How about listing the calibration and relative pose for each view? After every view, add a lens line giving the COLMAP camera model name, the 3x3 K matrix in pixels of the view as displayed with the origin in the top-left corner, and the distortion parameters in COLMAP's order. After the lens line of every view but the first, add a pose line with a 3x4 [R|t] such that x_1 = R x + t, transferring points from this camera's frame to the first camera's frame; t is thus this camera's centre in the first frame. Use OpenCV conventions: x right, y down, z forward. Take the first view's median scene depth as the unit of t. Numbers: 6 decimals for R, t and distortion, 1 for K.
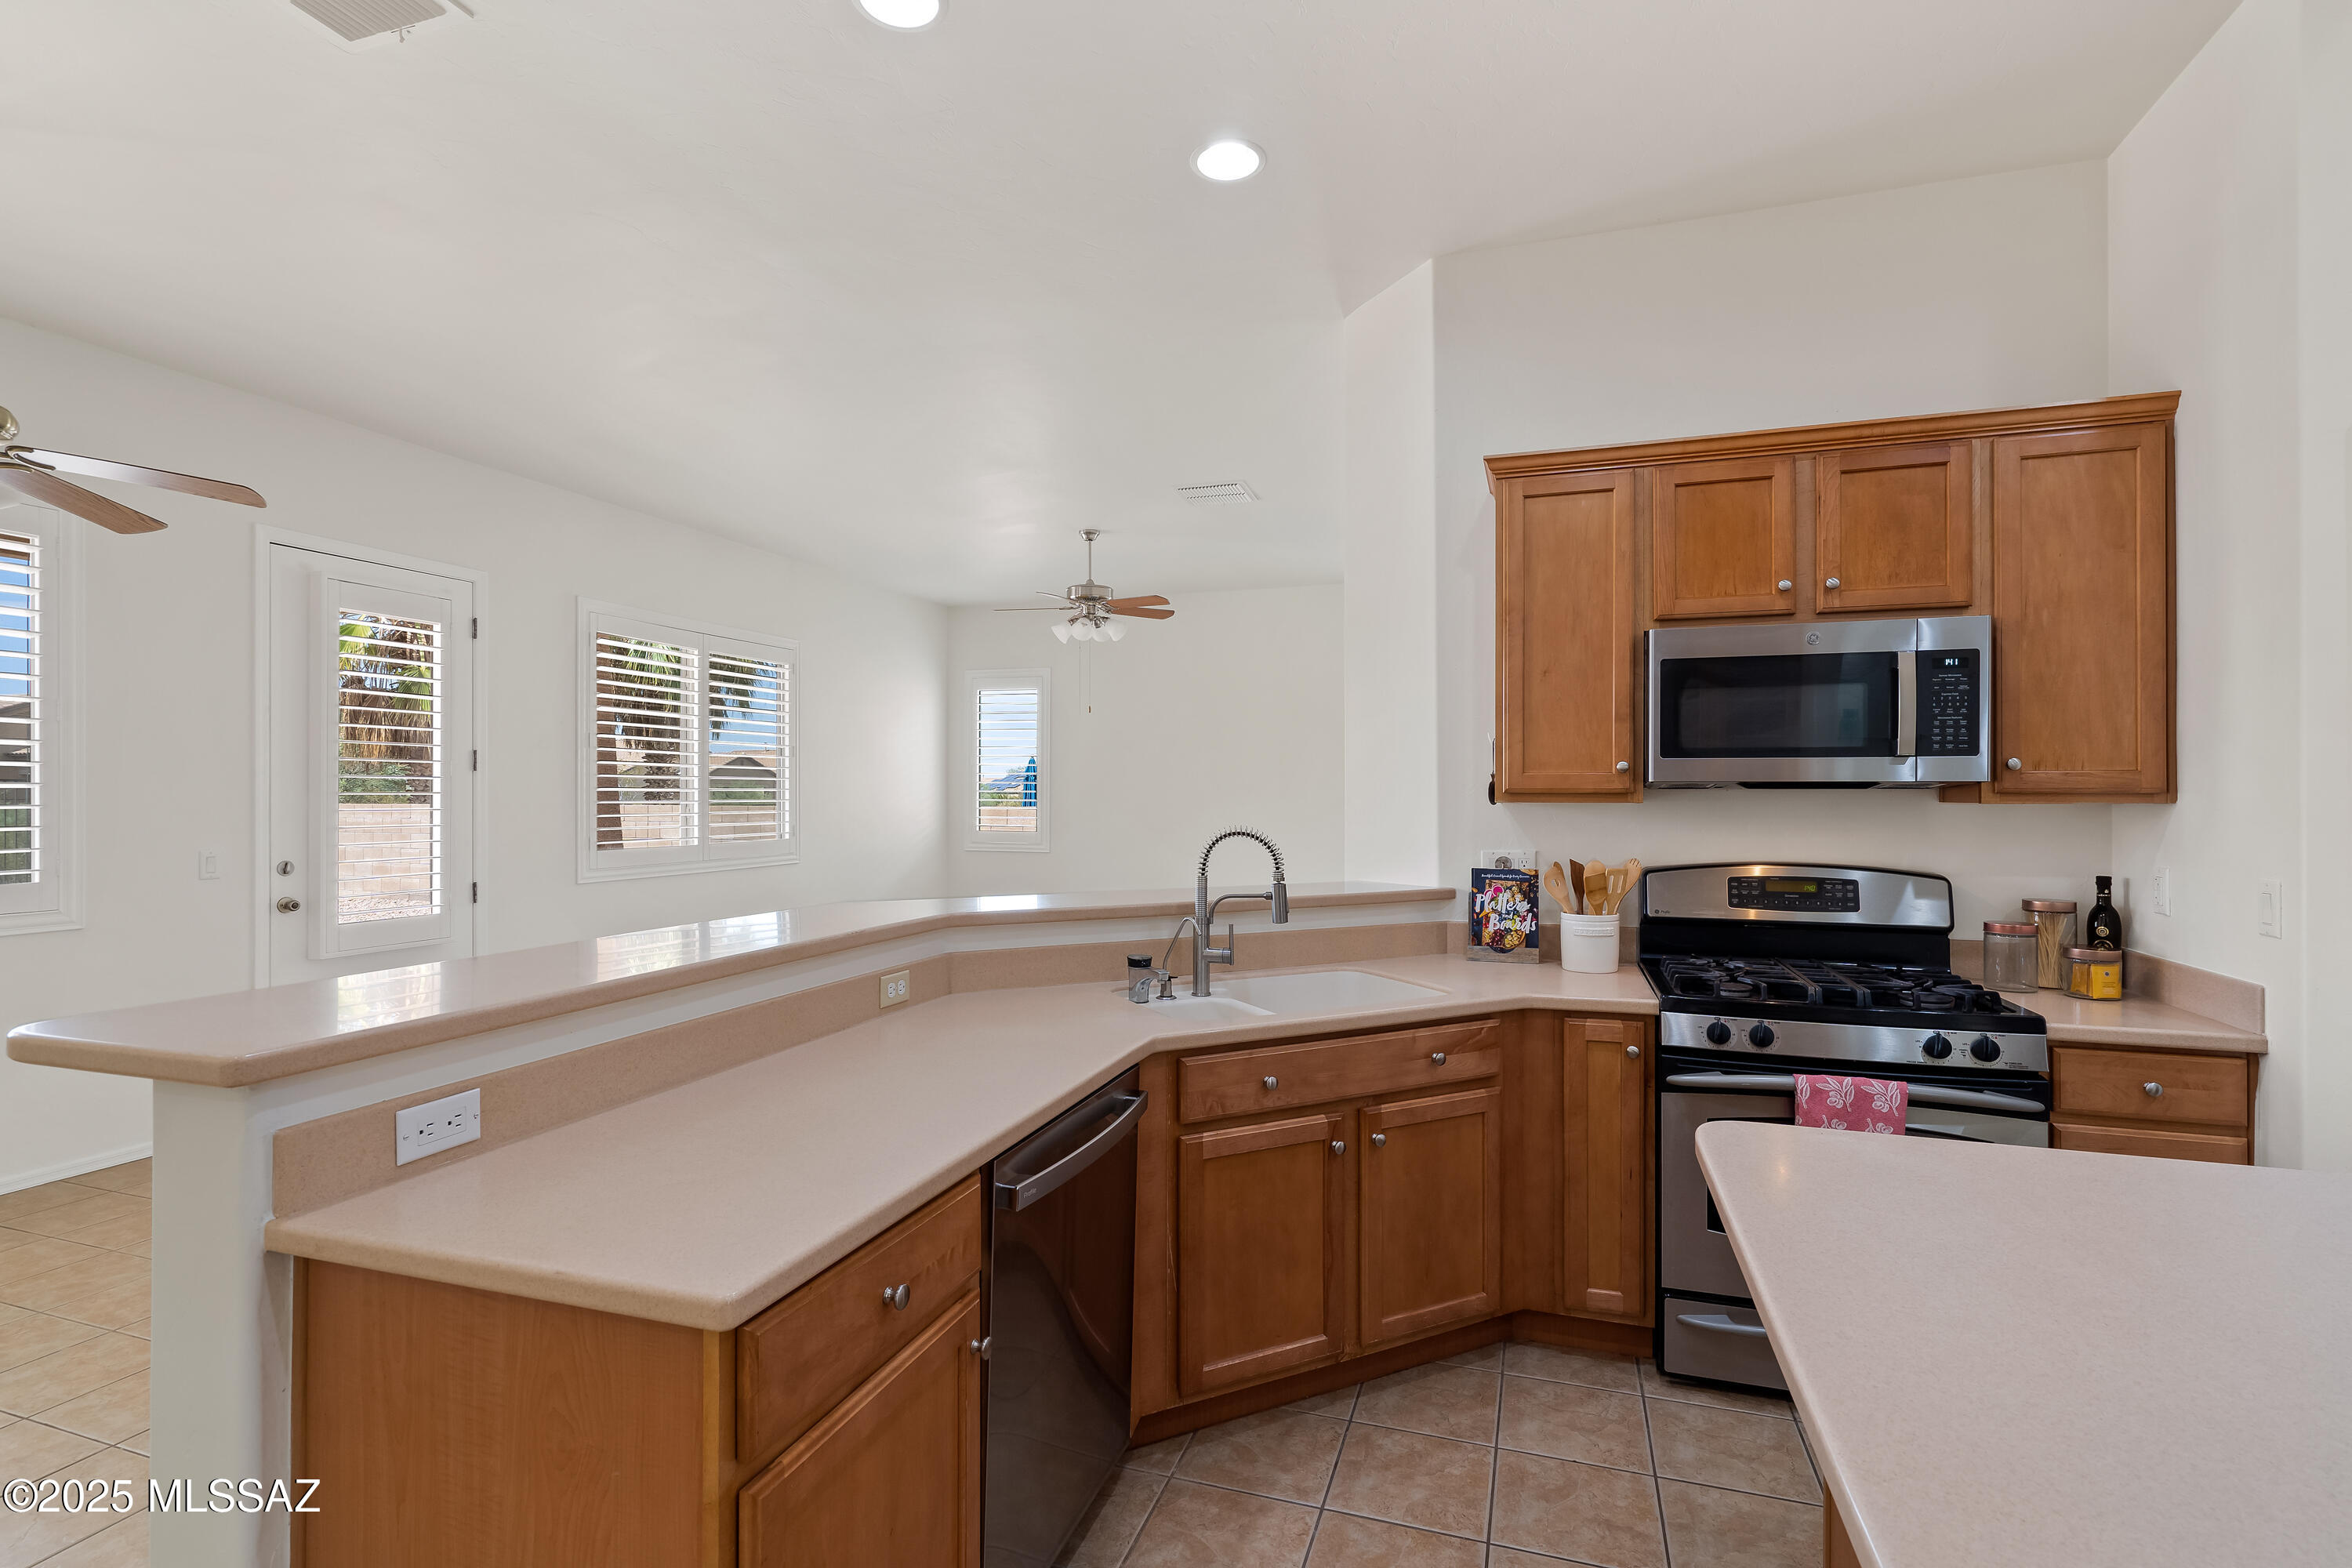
lens RADIAL K [[1097.2, 0, 1190.3], [0, 1097.2, 795.5], [0, 0, 1]] dist [0.002835, 0.000539]
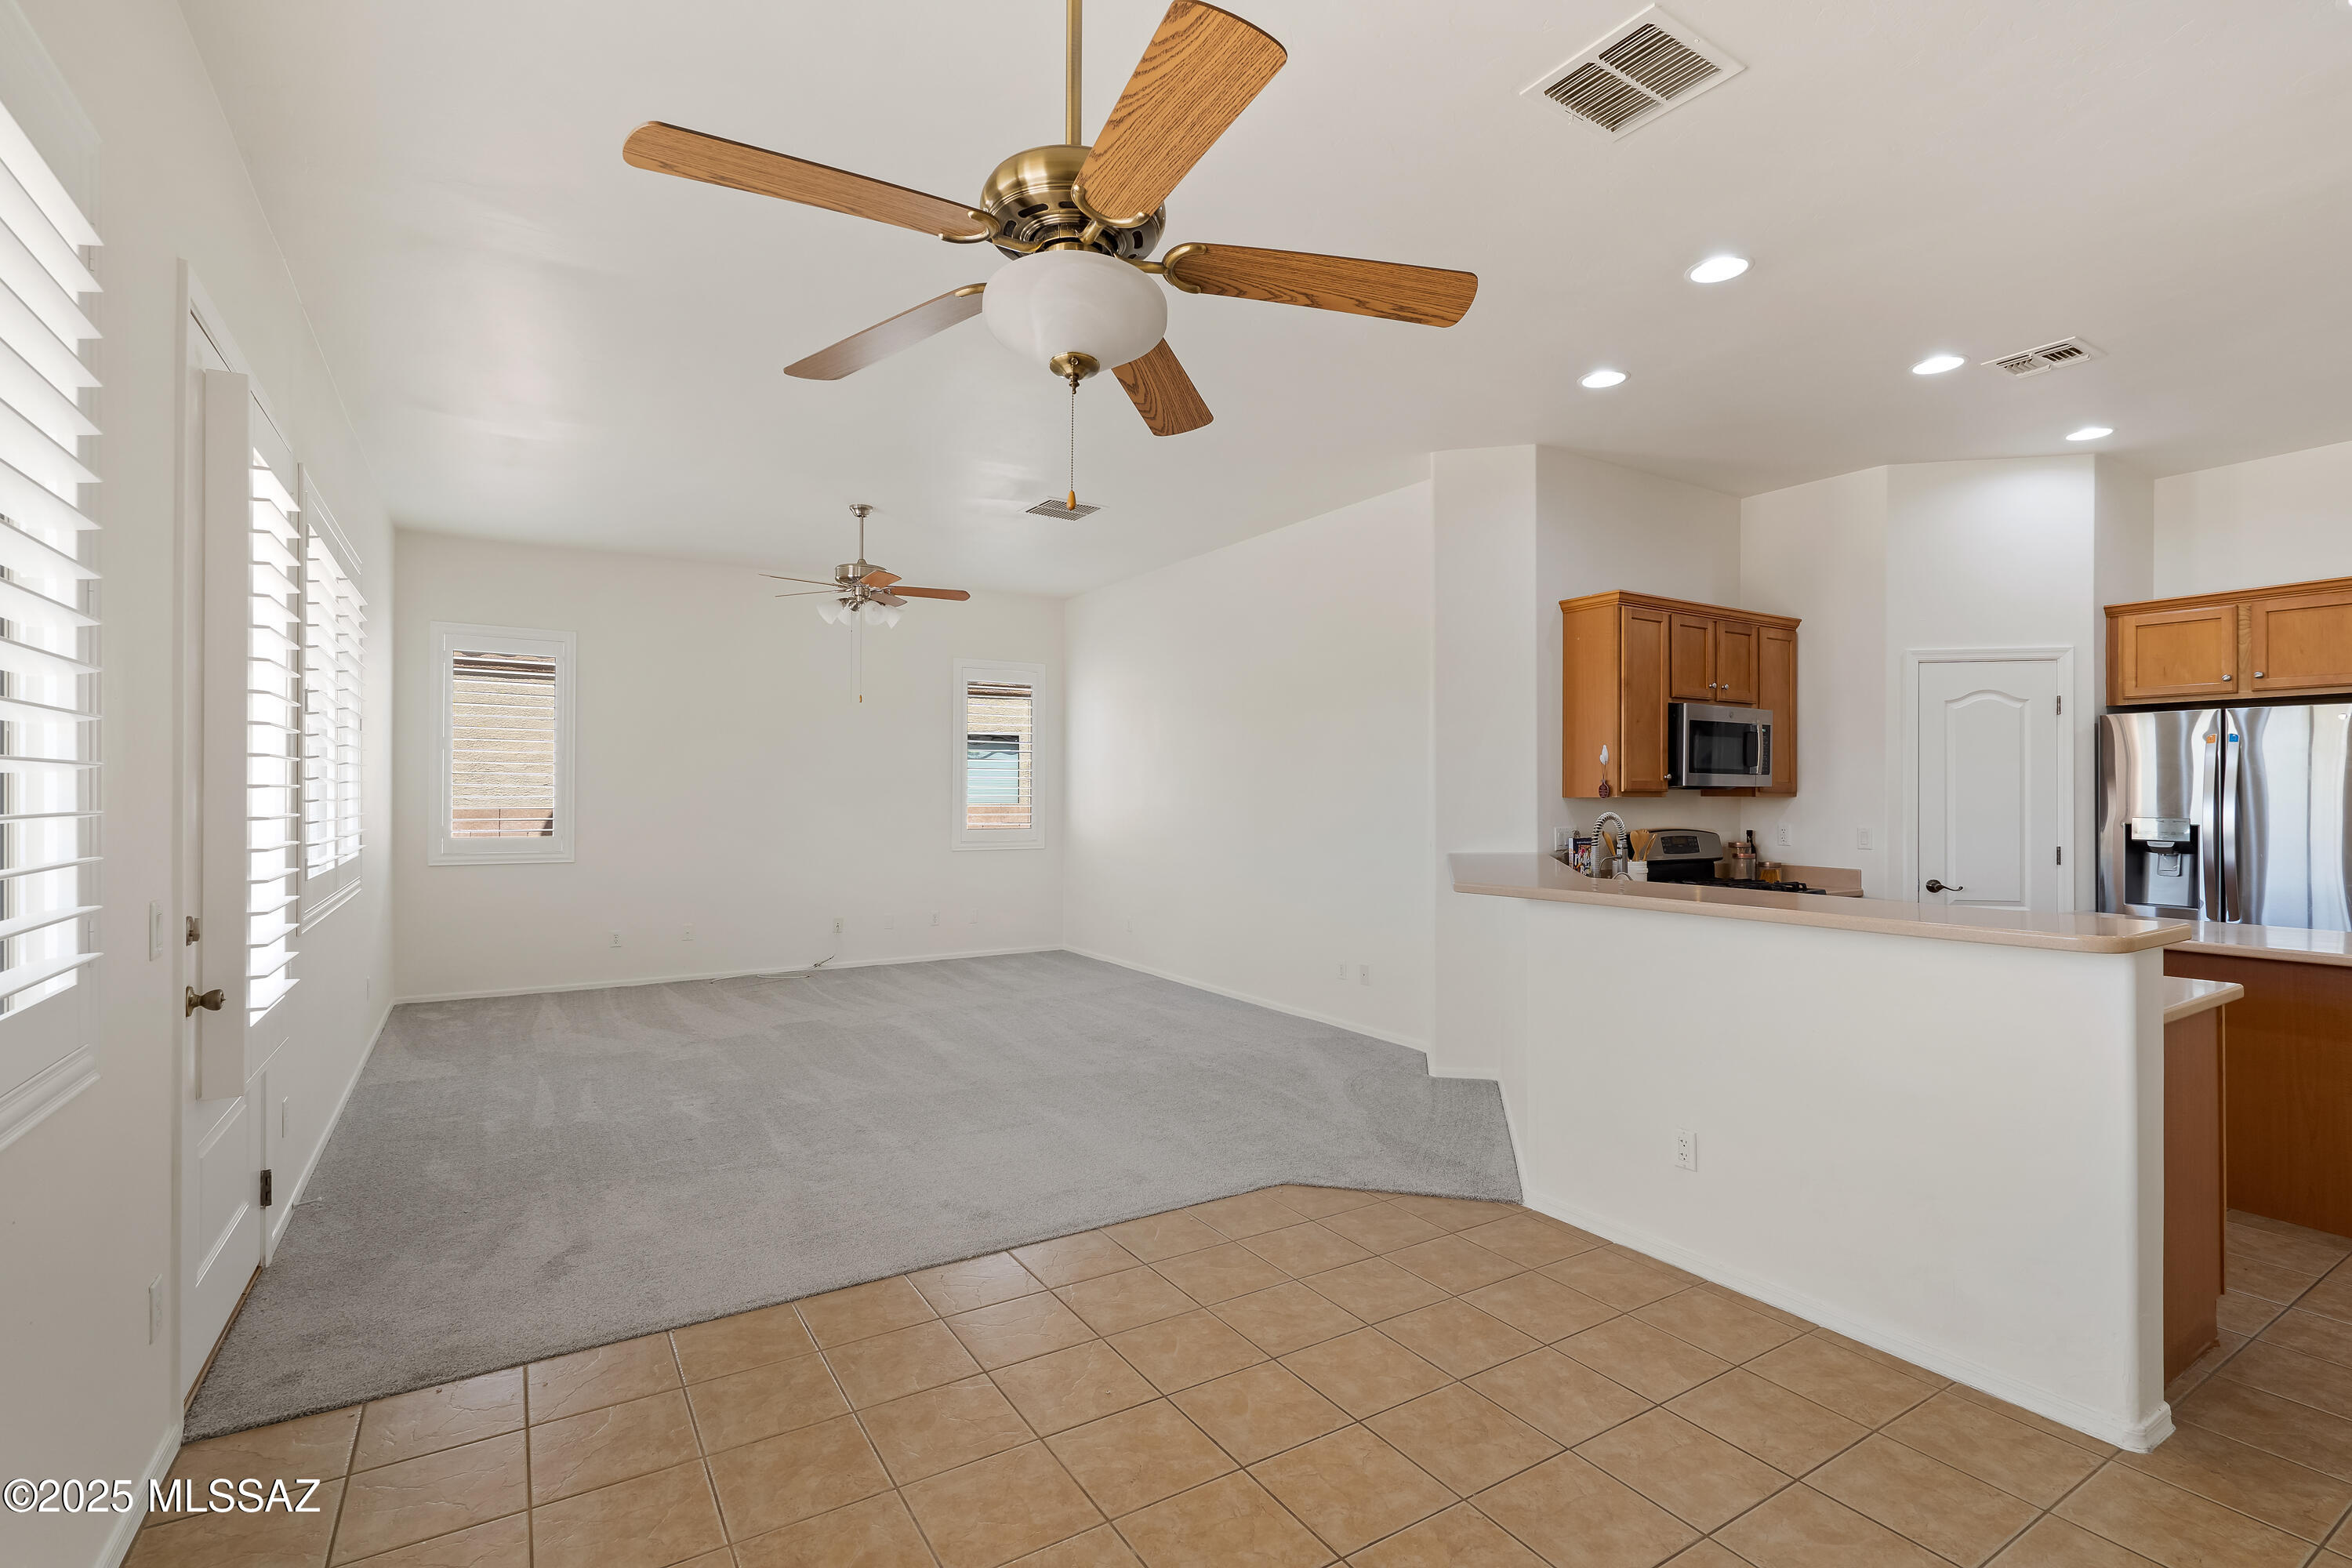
lens RADIAL K [[1076.1, 0, 1176.0], [0, 1076.1, 784.0], [0, 0, 1]] dist [0.001073, 0.000324]
pose [[0.639647, 0.006817, 0.768638, -1.493943], [-0.004455, 0.999977, -0.005161, -0.002718], [-0.768656, -0.000124, 0.639663, 0.499176]]
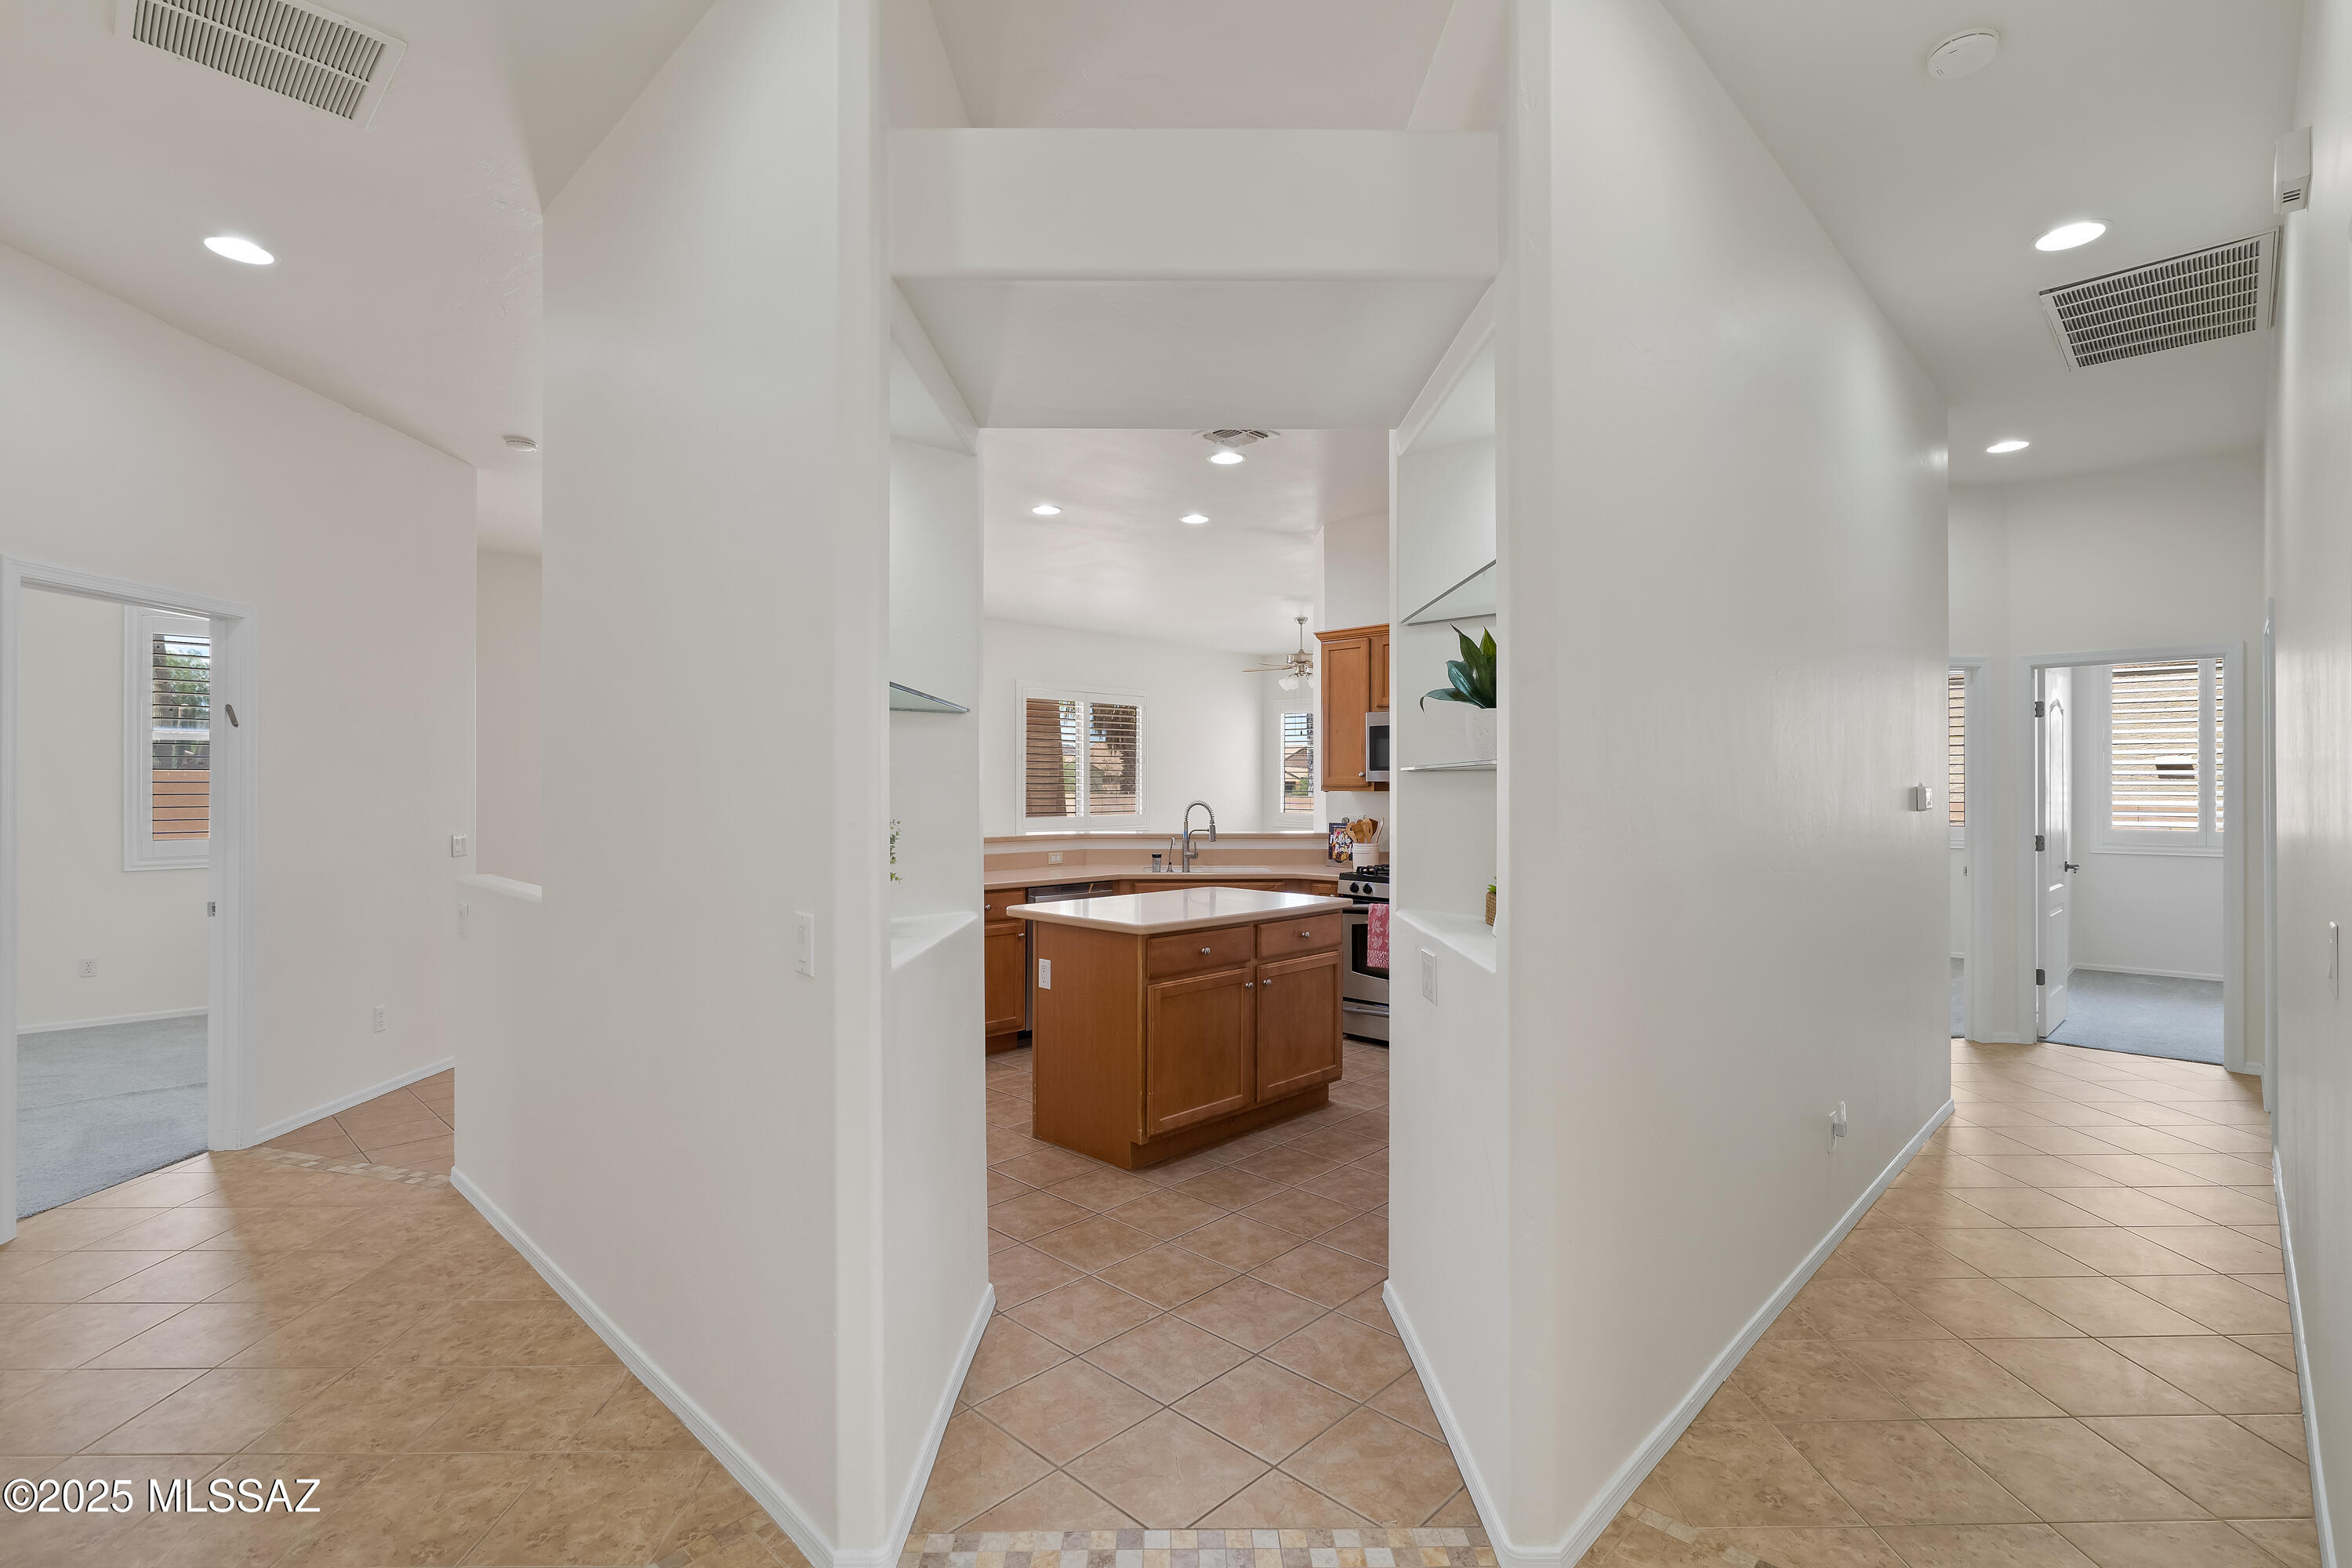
lens RADIAL K [[1097.2, 0, 1190.3], [0, 1097.2, 795.5], [0, 0, 1]] dist [0.002835, 0.000539]
pose [[0.903904, -0.002652, -0.427728, 1.037194], [0.006835, 0.999943, 0.008245, -0.005992], [0.427681, -0.010376, 0.903870, -1.149172]]
